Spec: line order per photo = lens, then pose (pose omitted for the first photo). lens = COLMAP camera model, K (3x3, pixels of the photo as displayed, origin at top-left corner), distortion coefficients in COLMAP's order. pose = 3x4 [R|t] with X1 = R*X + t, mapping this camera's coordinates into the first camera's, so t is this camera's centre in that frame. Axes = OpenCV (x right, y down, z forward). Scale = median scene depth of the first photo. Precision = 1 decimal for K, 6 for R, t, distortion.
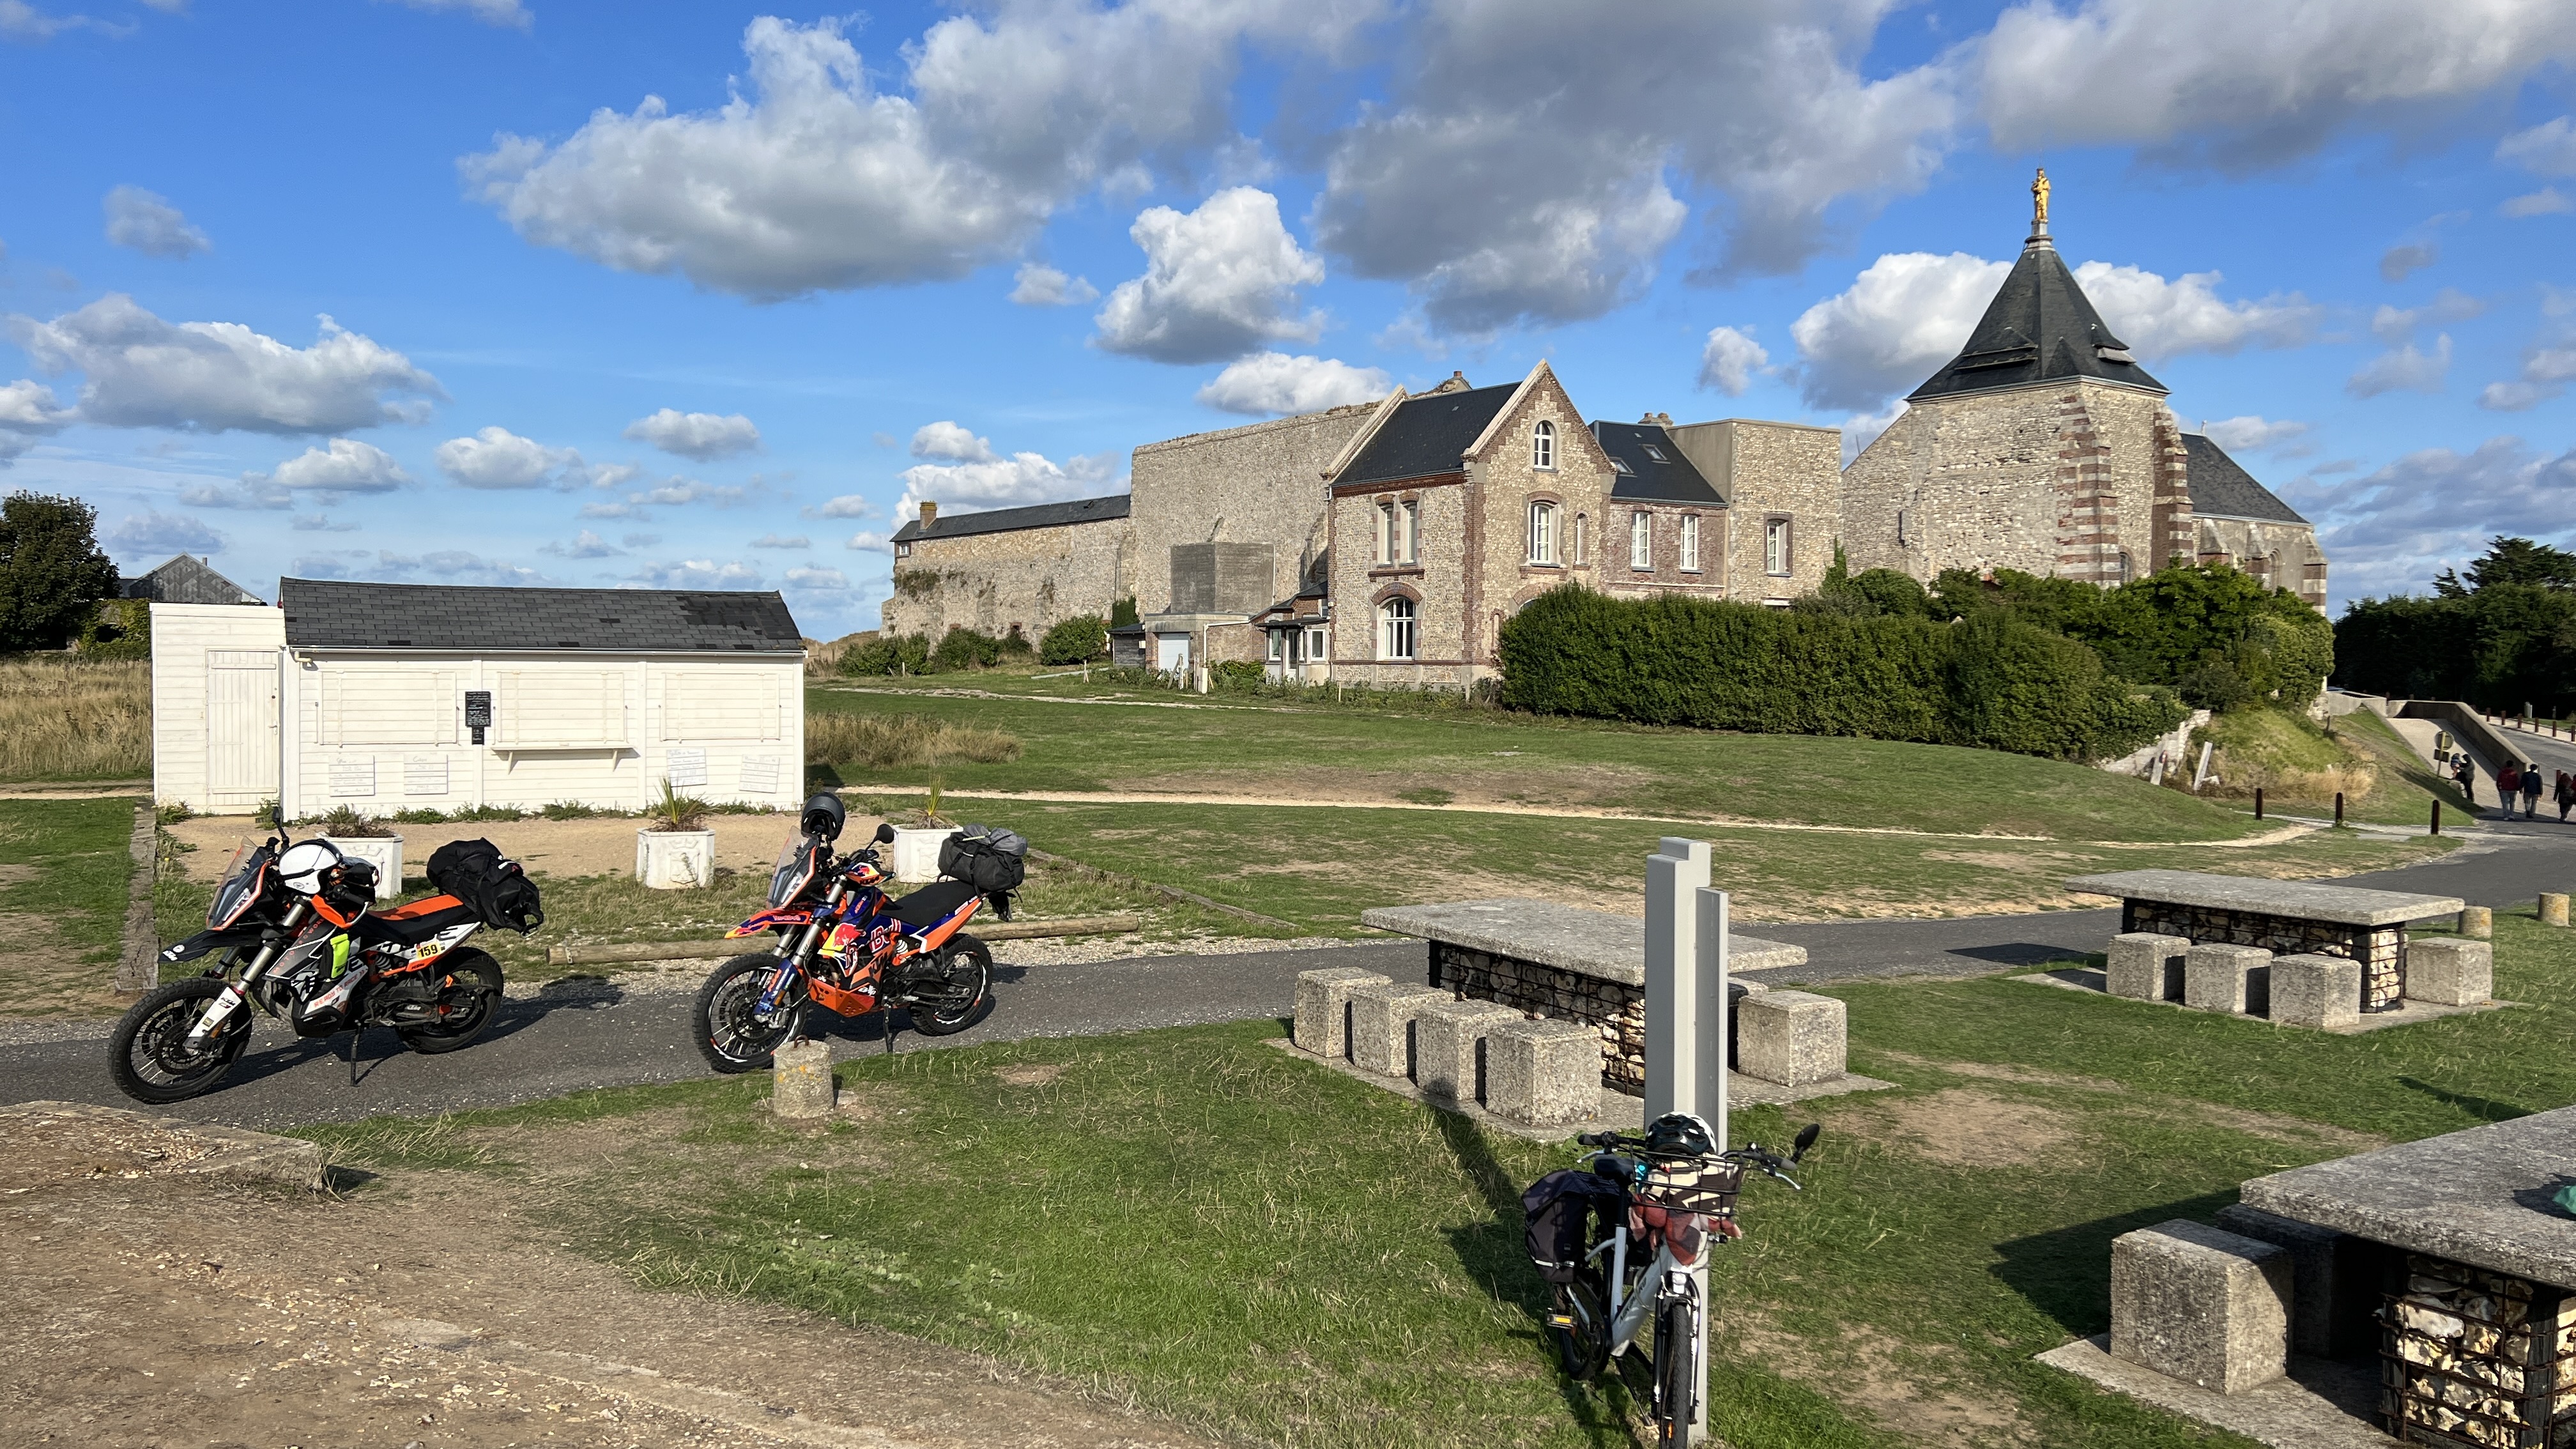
lens RADIAL K [[1829.8, 0, 1288.0], [0, 1829.8, 724.5], [0, 0, 1]] dist [-0.016878, -0.006780]
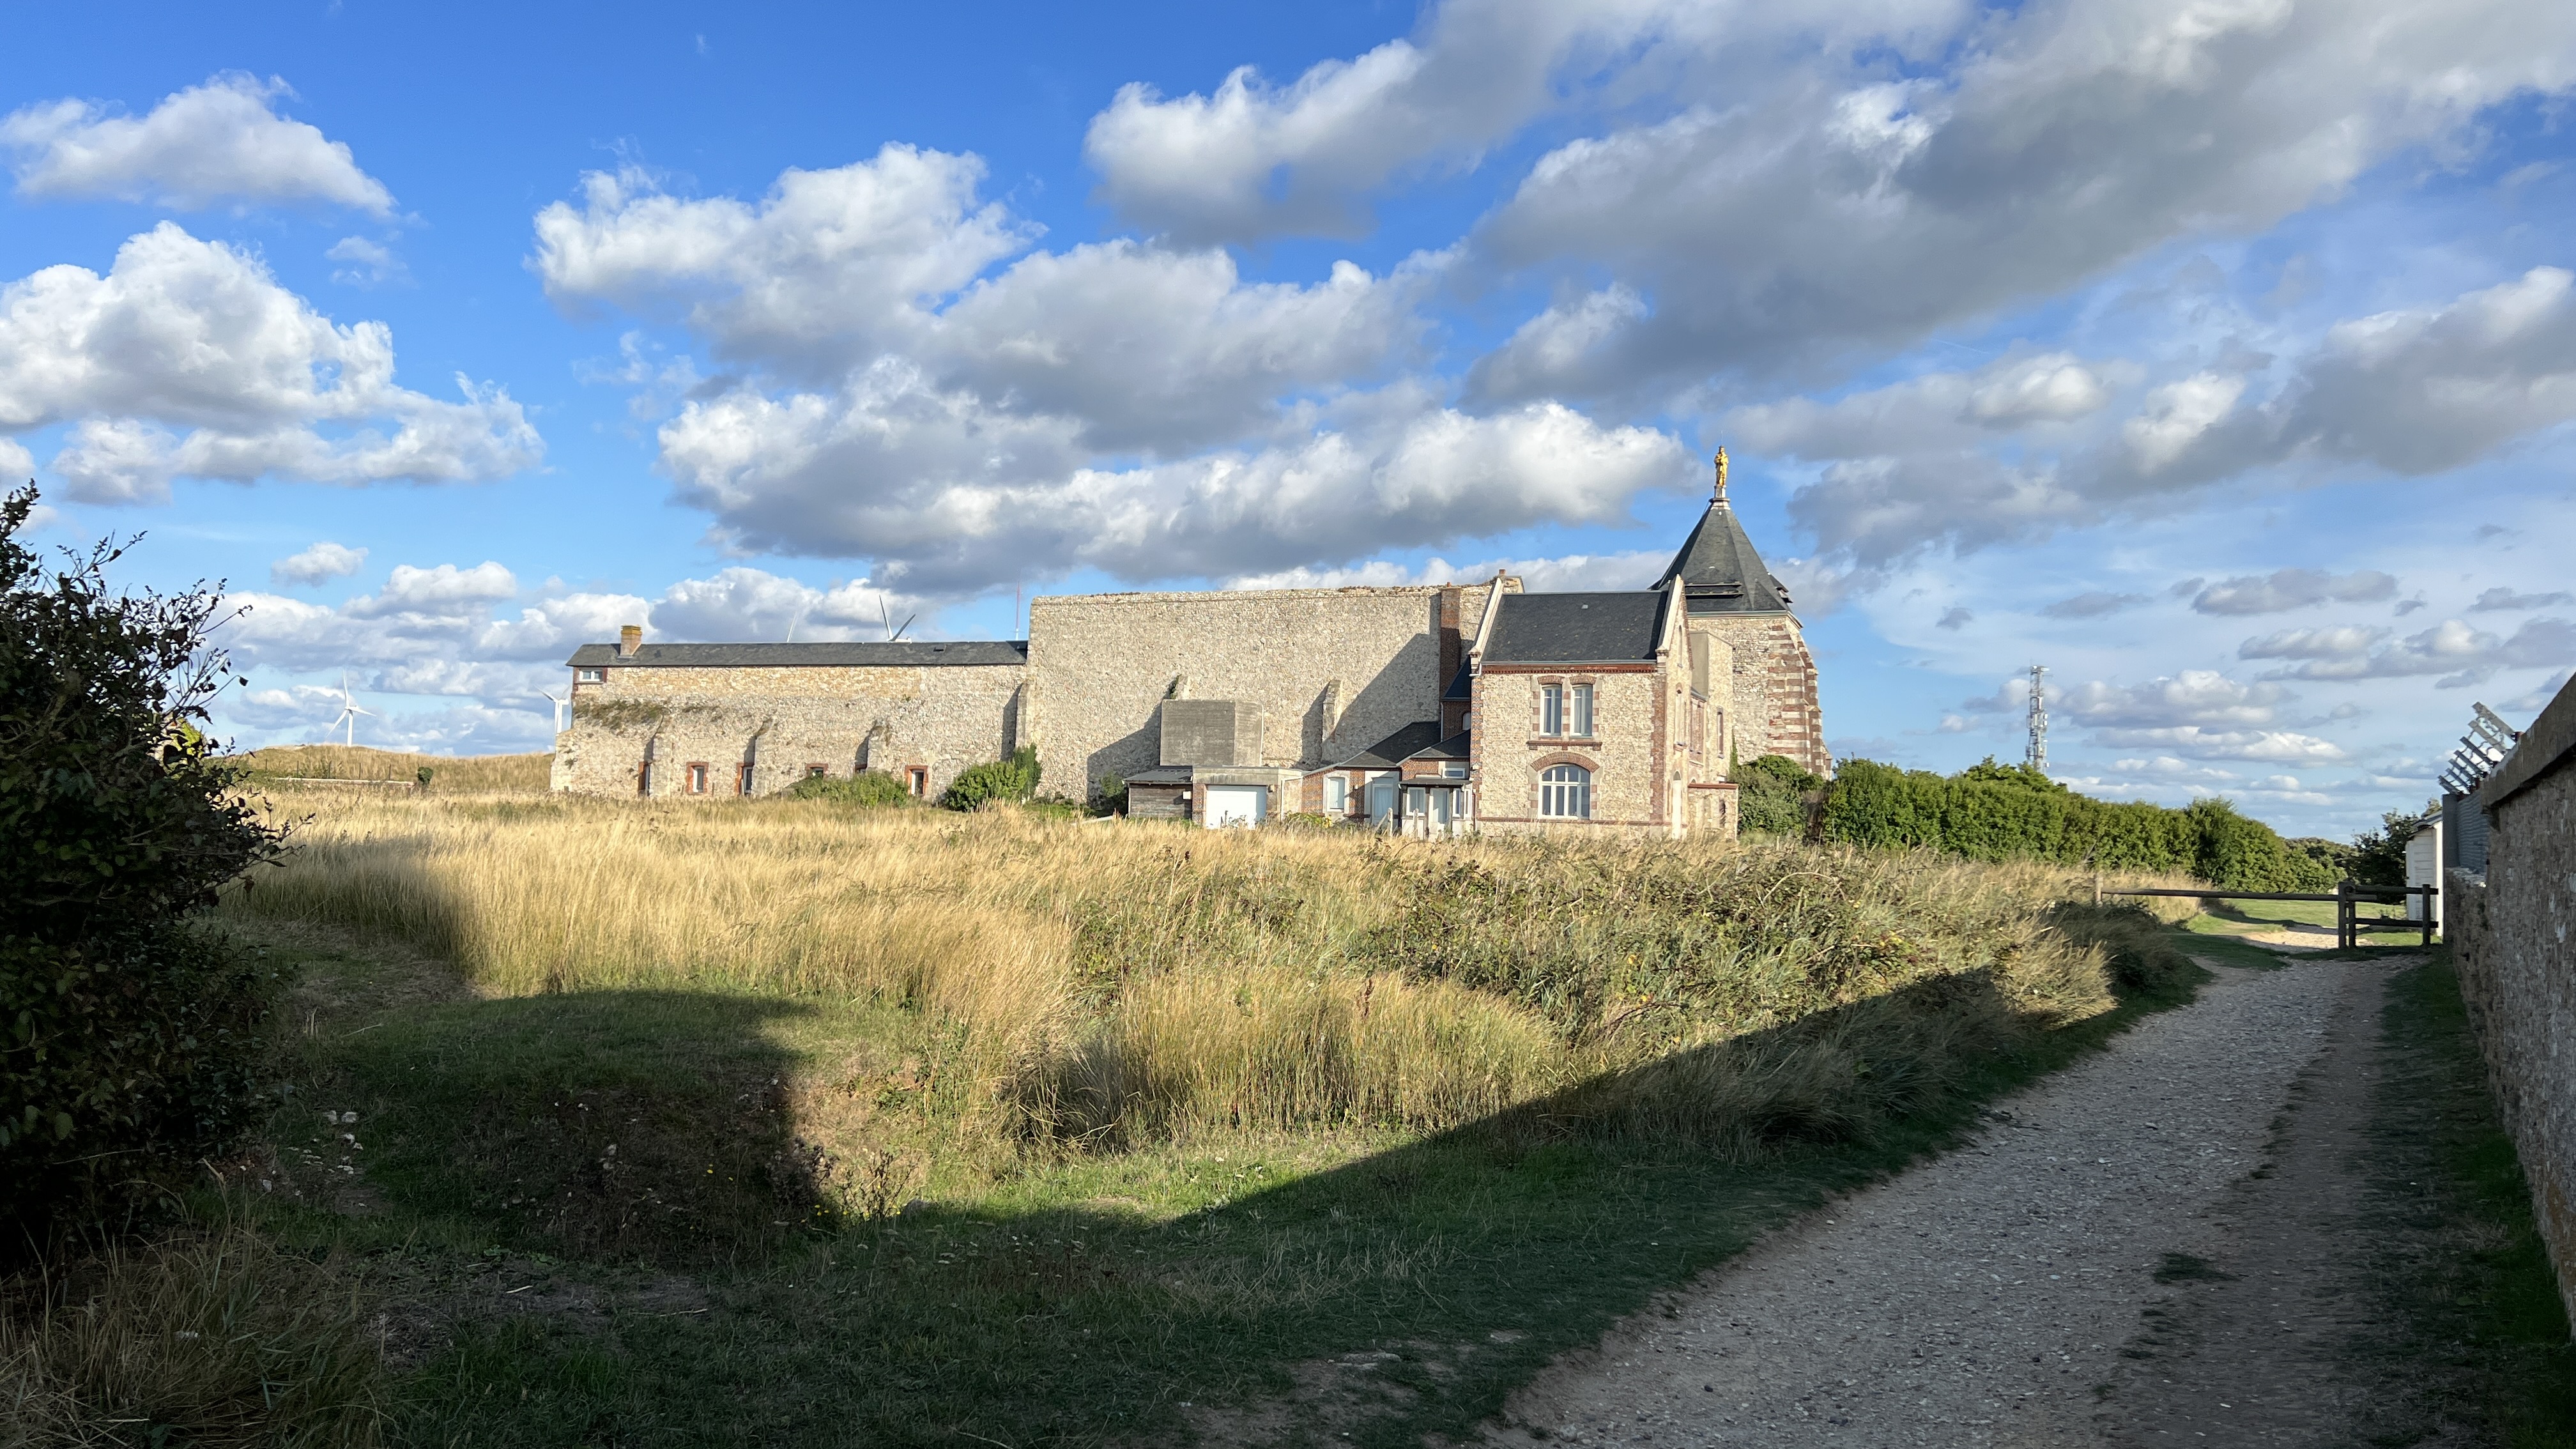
lens RADIAL K [[1829.8, 0, 1288.0], [0, 1829.8, 724.5], [0, 0, 1]] dist [-0.016878, -0.006780]
pose [[0.849432, 0.050861, 0.525242, -0.637536], [-0.006288, 0.996249, -0.086302, 0.005911], [-0.527661, 0.070005, 0.846565, 0.096791]]
